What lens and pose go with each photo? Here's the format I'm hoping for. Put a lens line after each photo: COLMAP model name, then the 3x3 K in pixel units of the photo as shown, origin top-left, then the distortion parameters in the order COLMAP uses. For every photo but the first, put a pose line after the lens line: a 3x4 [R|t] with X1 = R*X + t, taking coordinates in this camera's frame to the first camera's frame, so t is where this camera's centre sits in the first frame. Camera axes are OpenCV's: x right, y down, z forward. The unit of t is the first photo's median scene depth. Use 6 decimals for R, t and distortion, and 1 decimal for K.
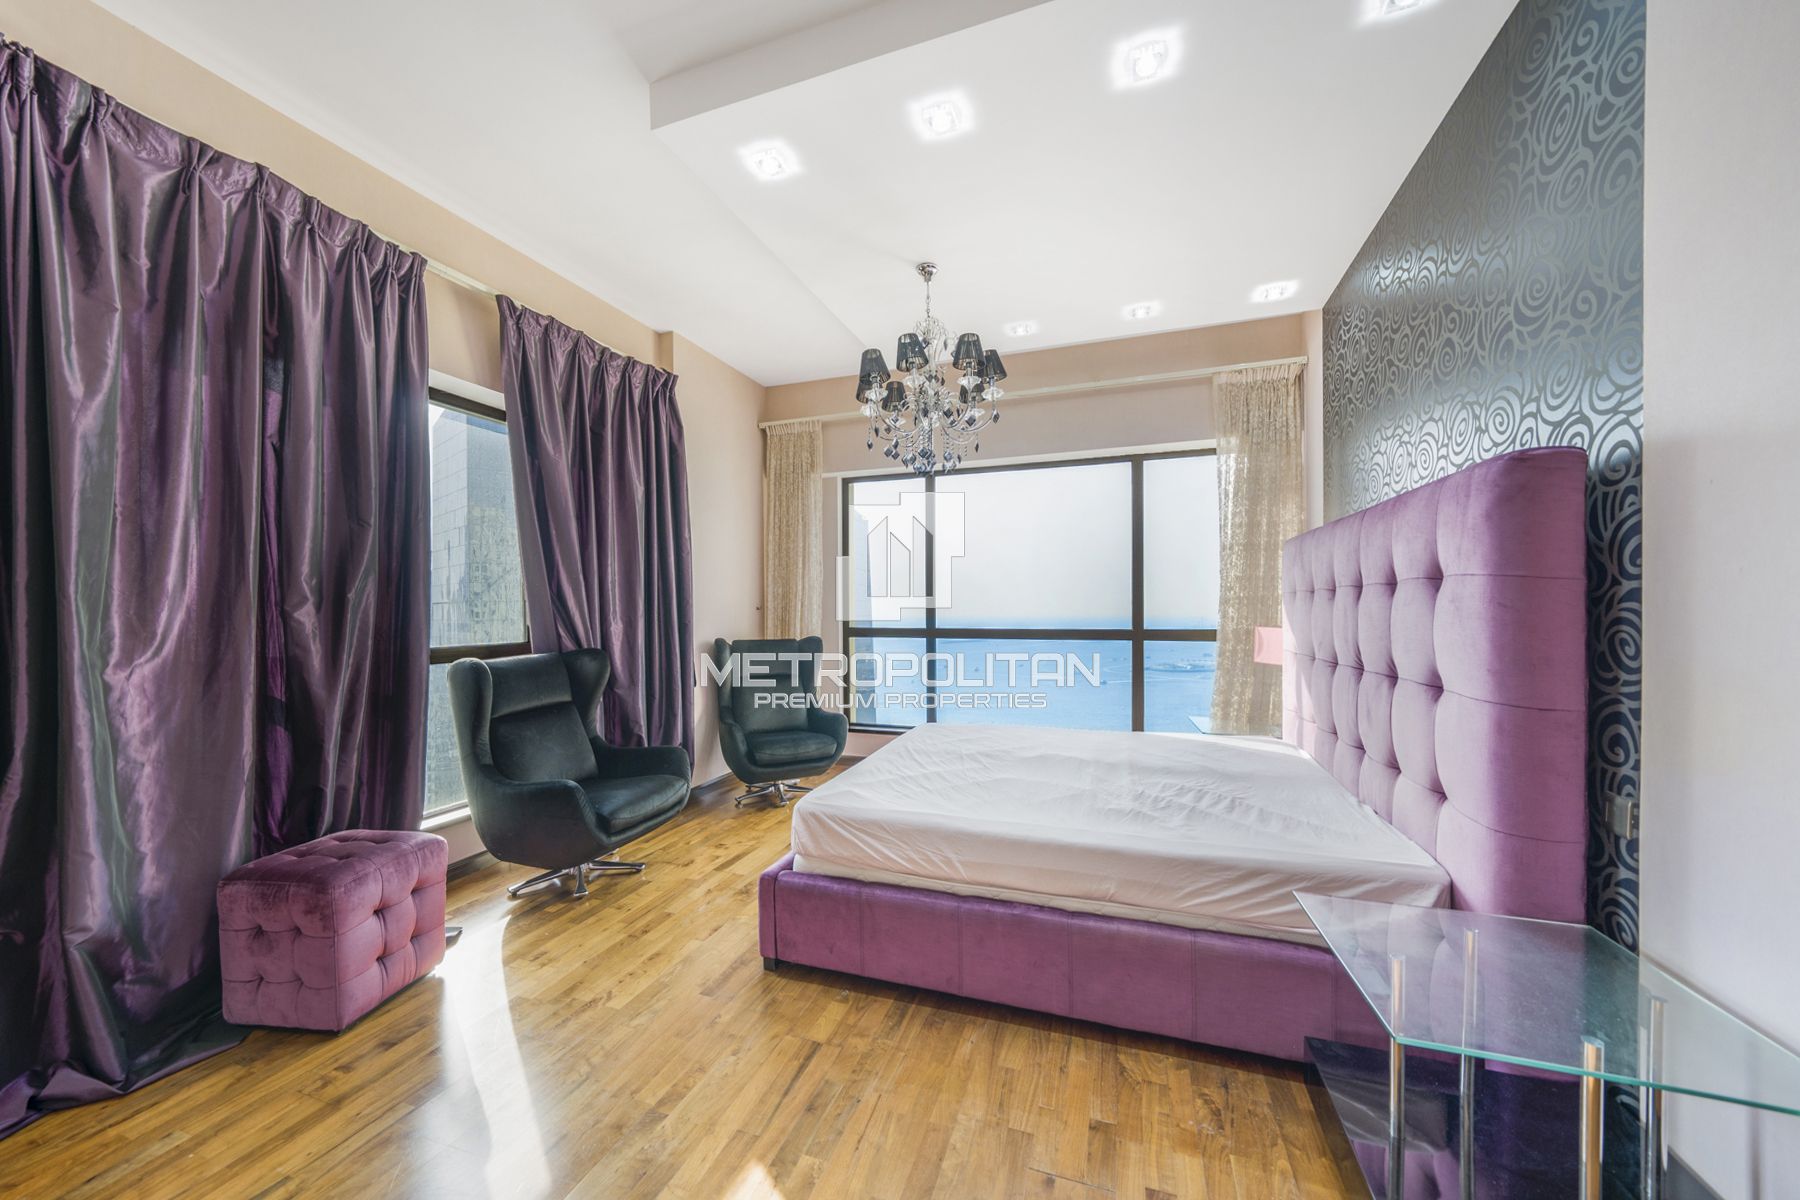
lens RADIAL K [[649.1, 0, 870.1], [0, 649.1, 617.4], [0, 0, 1]] dist [-0.000542, 0.000920]
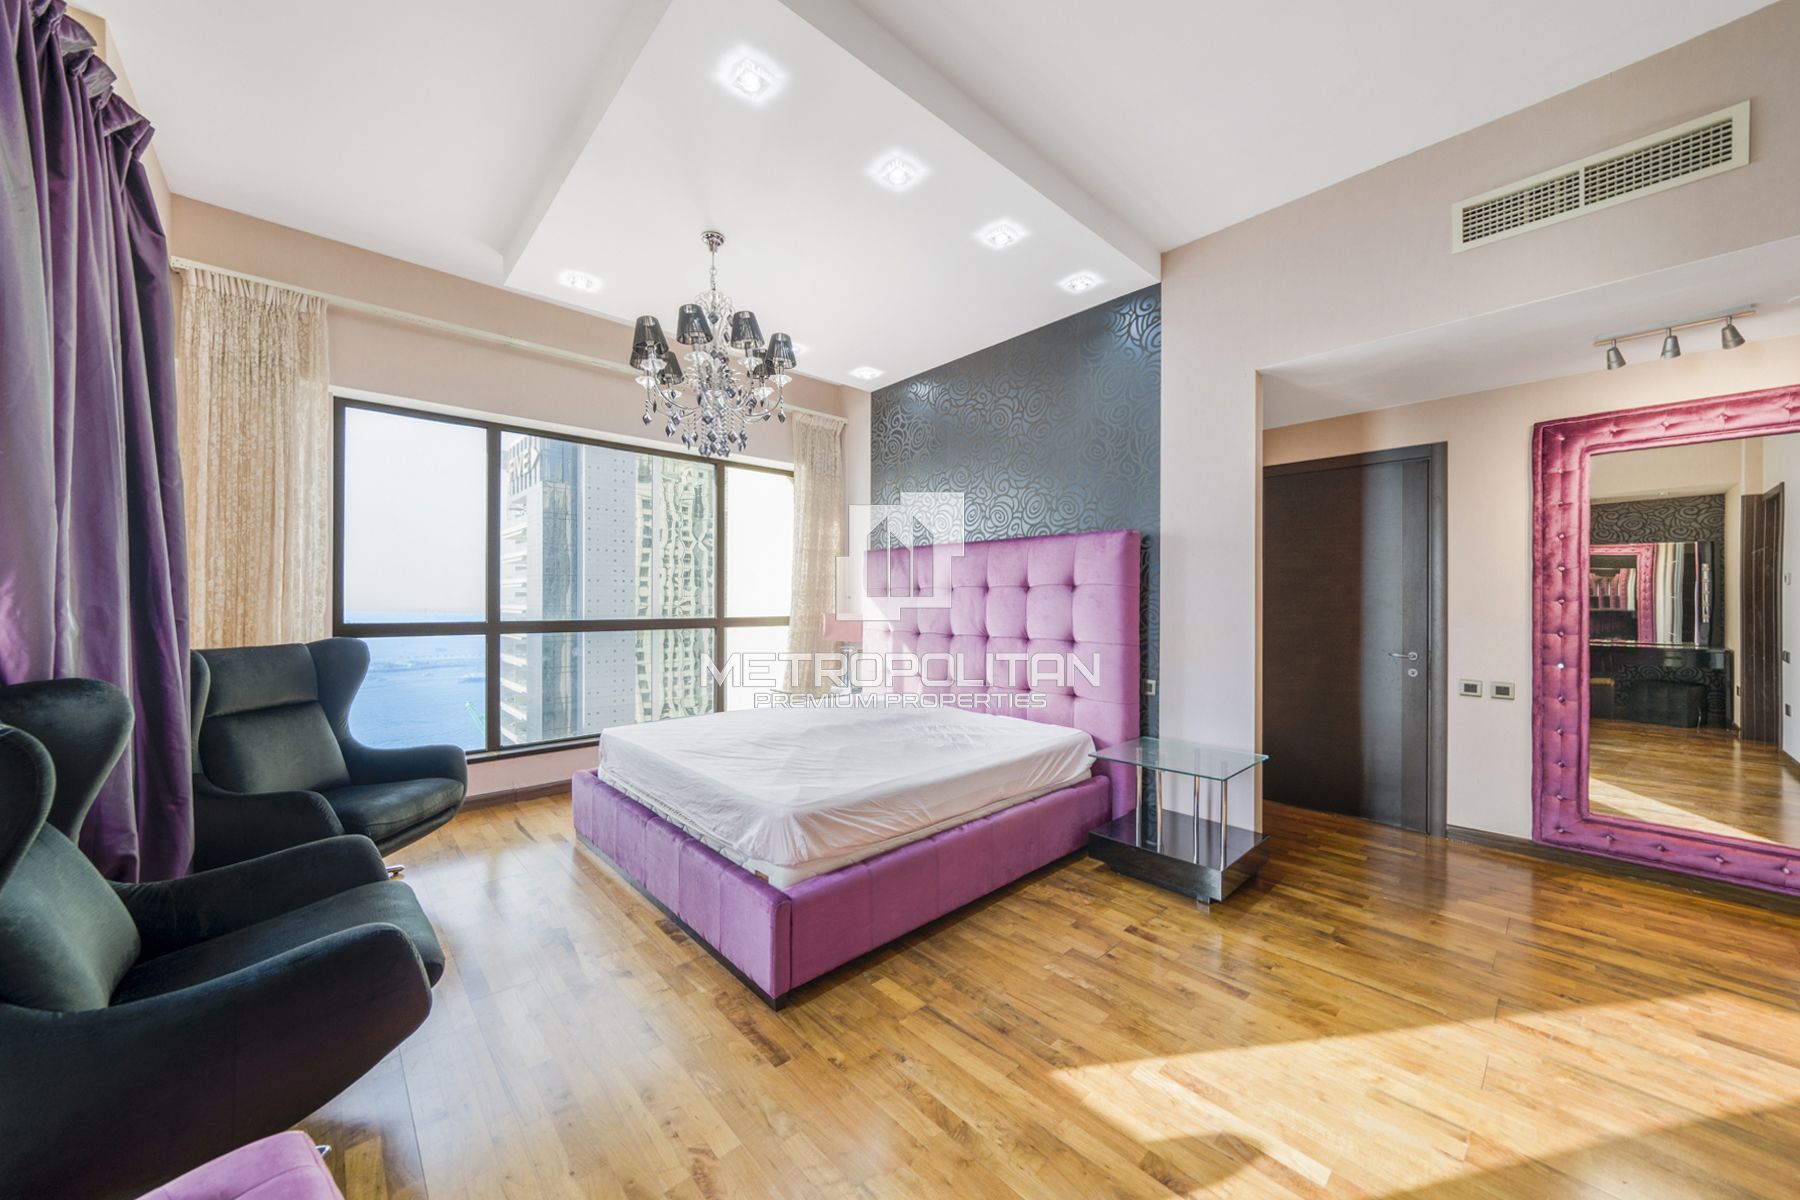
lens RADIAL K [[649.1, 0, 898.2], [0, 649.1, 603.3], [0, 0, 1]] dist [-0.000542, 0.000920]
pose [[0.446446, 0.001435, 0.894810, -0.957706], [0.005836, 0.999973, -0.004515, 0.000607], [-0.894792, 0.007238, 0.446425, 0.510805]]
